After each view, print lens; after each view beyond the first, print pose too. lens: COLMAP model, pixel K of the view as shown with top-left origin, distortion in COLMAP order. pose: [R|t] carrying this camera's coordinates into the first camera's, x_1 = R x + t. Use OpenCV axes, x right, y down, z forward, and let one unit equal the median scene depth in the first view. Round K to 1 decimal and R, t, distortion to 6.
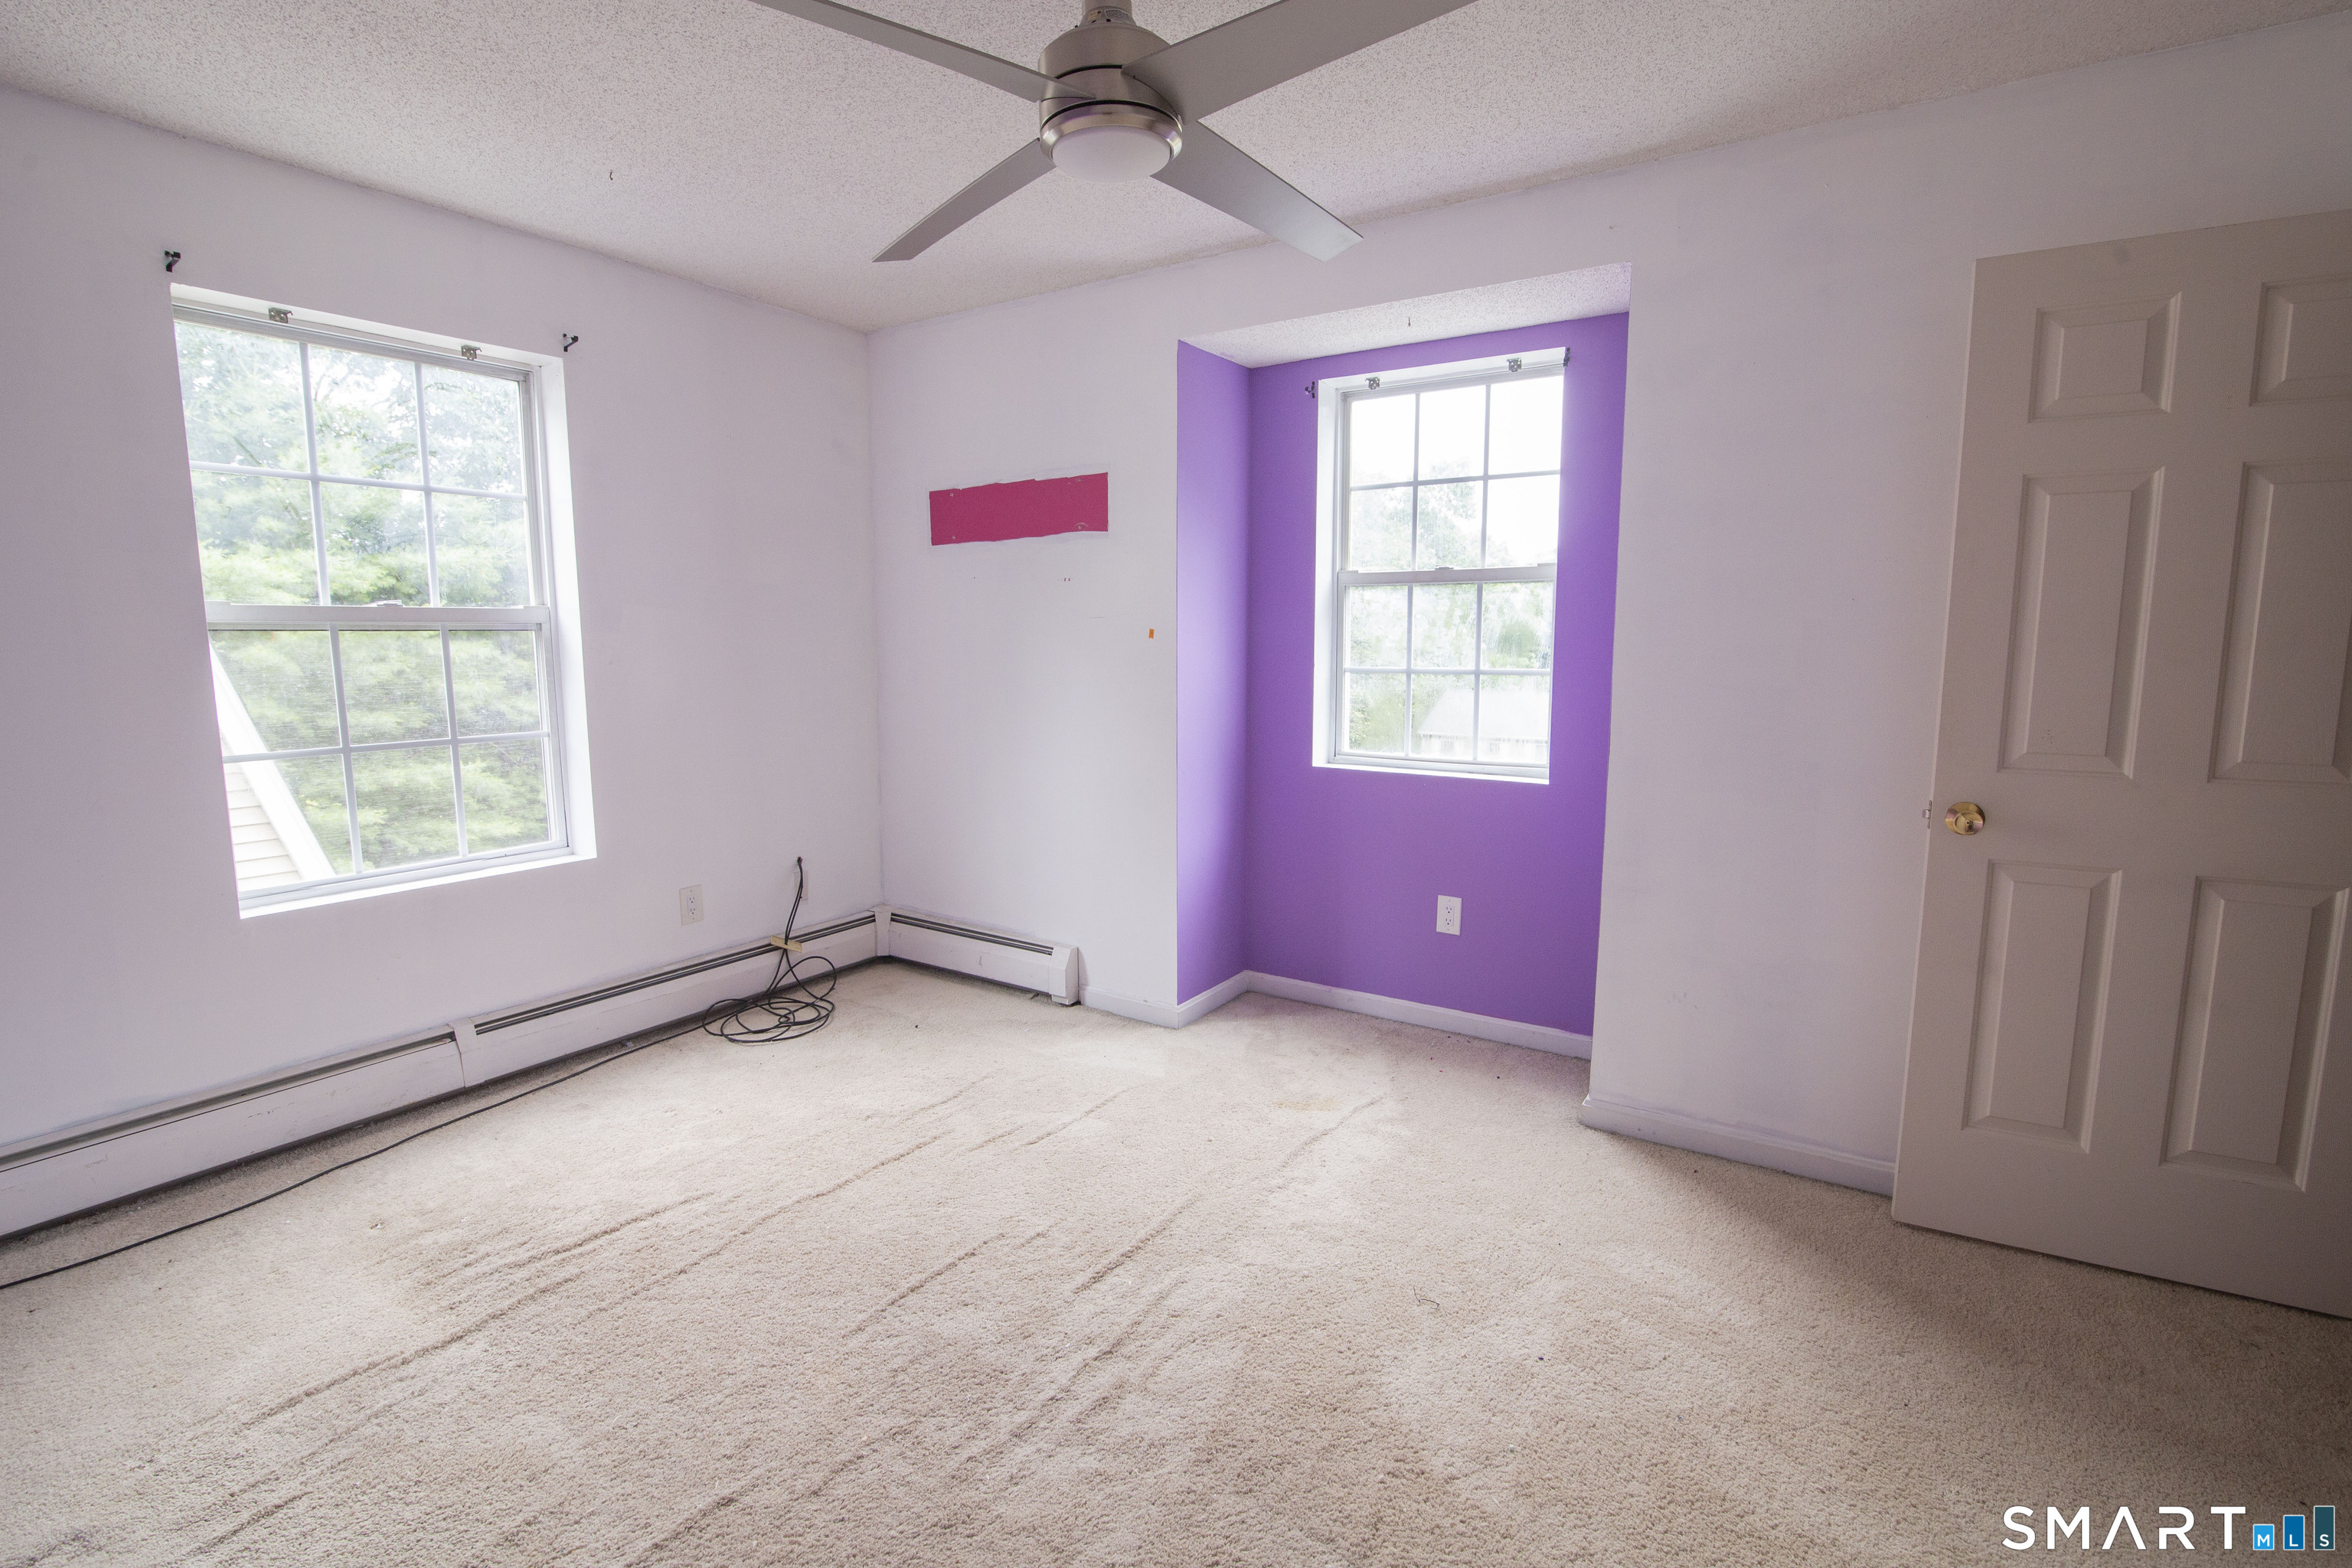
lens RADIAL K [[1088.4, 0, 1178.1], [0, 1088.4, 777.6], [0, 0, 1]] dist [-0.019442, 0.000426]
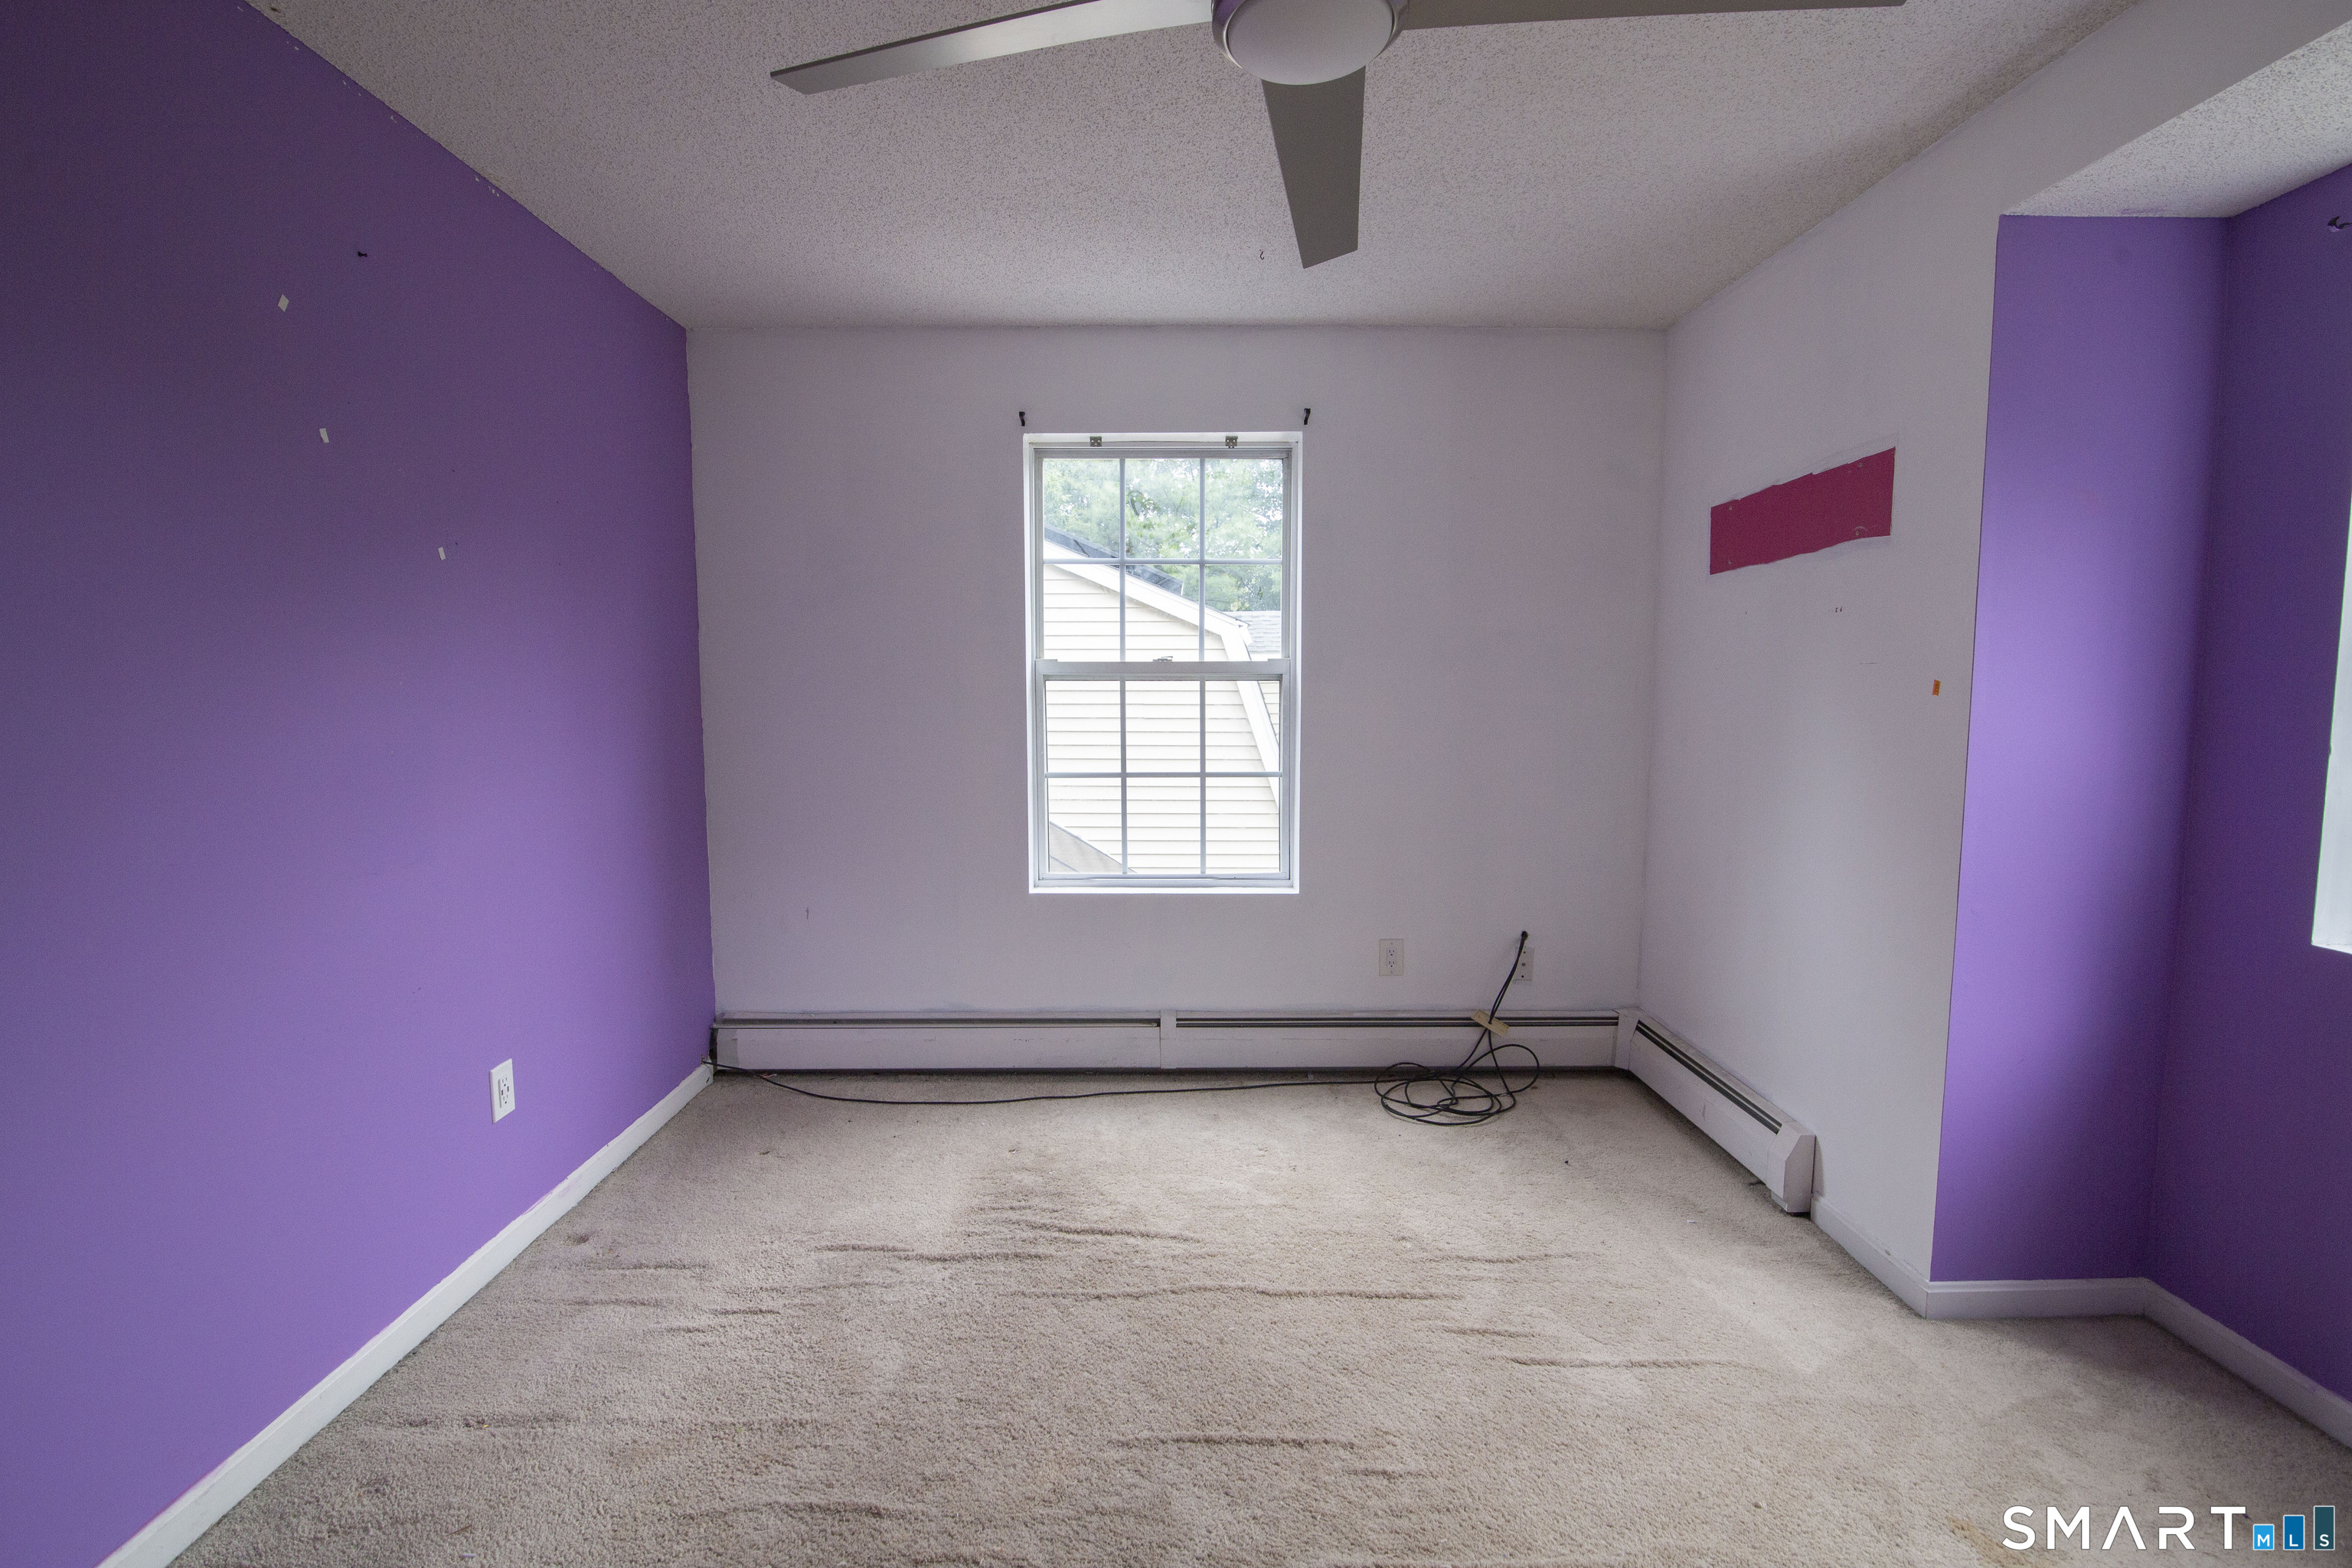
lens RADIAL K [[1088.4, 0, 1178.1], [0, 1088.4, 777.6], [0, 0, 1]] dist [-0.019442, 0.000426]
pose [[0.542790, 0.074746, -0.836536, 0.294816], [-0.109640, 0.993814, 0.017659, -0.046992], [0.832682, 0.082133, 0.547627, 0.318721]]
